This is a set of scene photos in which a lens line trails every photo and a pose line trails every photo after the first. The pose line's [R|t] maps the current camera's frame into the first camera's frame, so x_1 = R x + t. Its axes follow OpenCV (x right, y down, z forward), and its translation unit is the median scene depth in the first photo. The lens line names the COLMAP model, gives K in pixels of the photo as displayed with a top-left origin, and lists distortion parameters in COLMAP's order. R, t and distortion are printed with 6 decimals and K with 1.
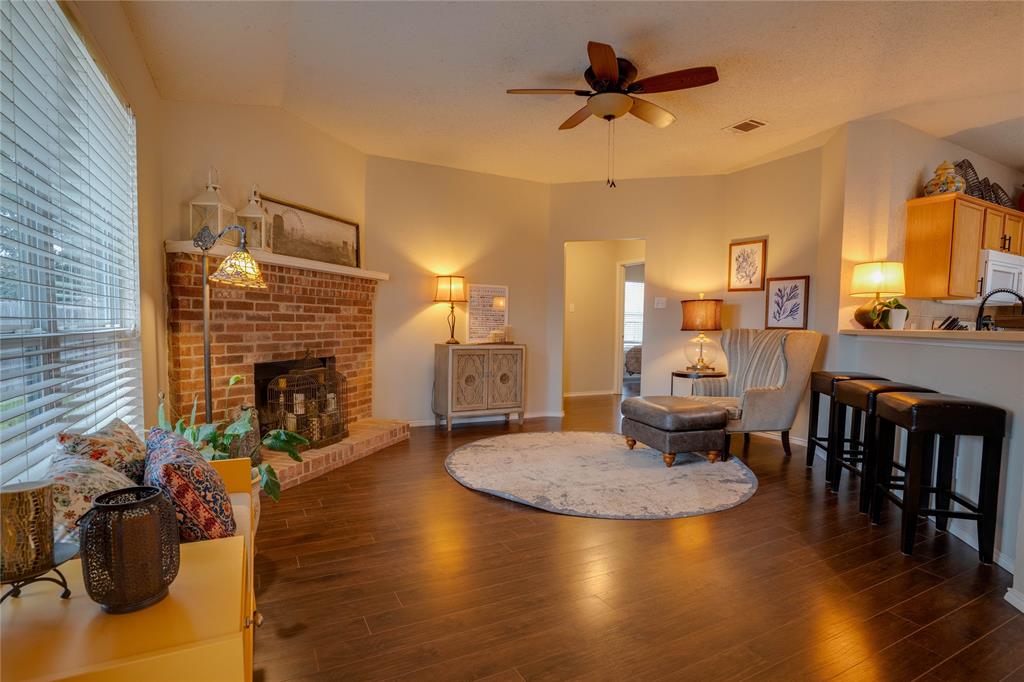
lens RADIAL K [[520.6, 0, 504.0], [0, 520.6, 351.7], [0, 0, 1]] dist [-0.090070, 0.044638]
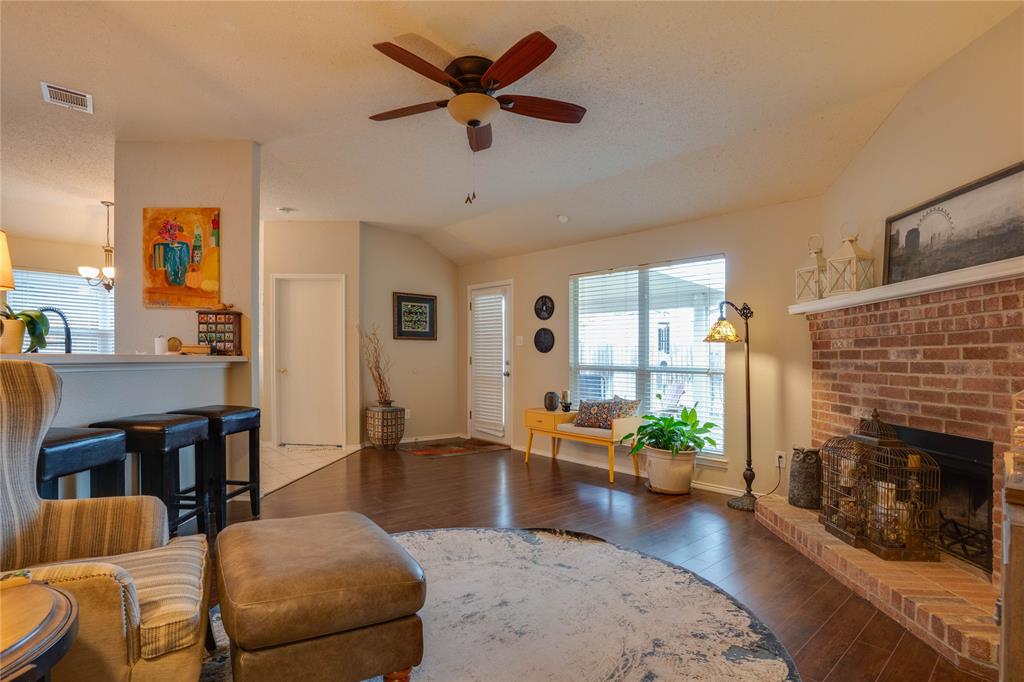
lens RADIAL K [[518.2, 0, 507.3], [0, 518.2, 329.4], [0, 0, 1]] dist [-0.063970, 0.030506]
pose [[-0.964994, -0.049059, -0.257644, 0.294314], [-0.048420, 0.998788, -0.008827, -0.081449], [0.257765, 0.003957, -0.966200, 1.456058]]
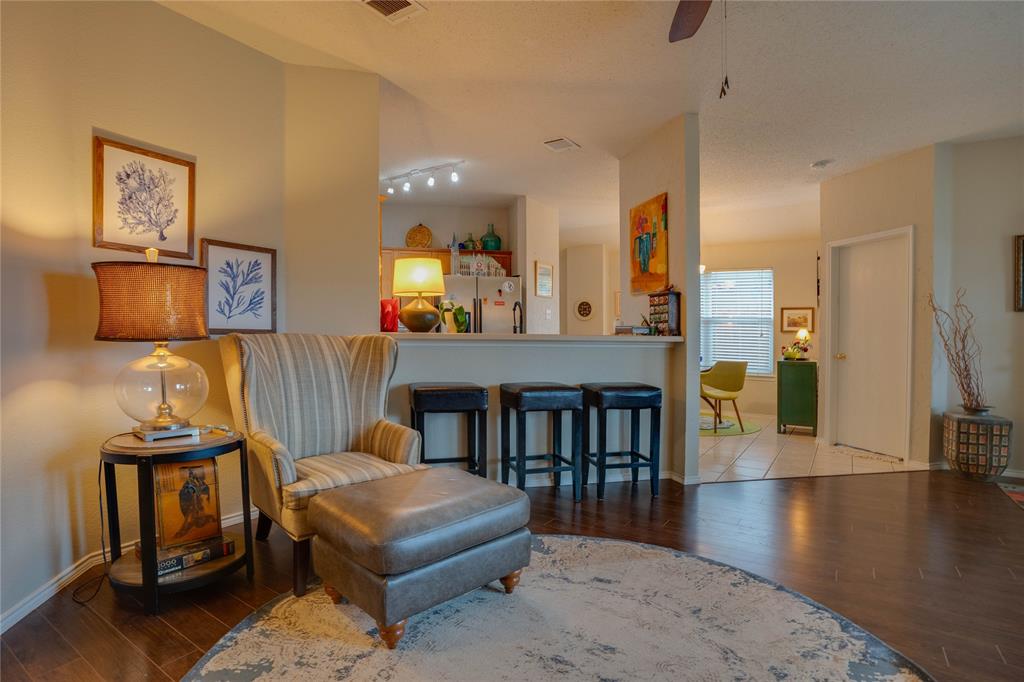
lens RADIAL K [[520.6, 0, 504.0], [0, 520.6, 351.7], [0, 0, 1]] dist [-0.090070, 0.044638]
pose [[-0.487971, -0.053289, 0.871231, -0.128848], [0.024146, 0.996929, 0.074501, -0.067034], [-0.872526, 0.057391, -0.485186, 1.165162]]
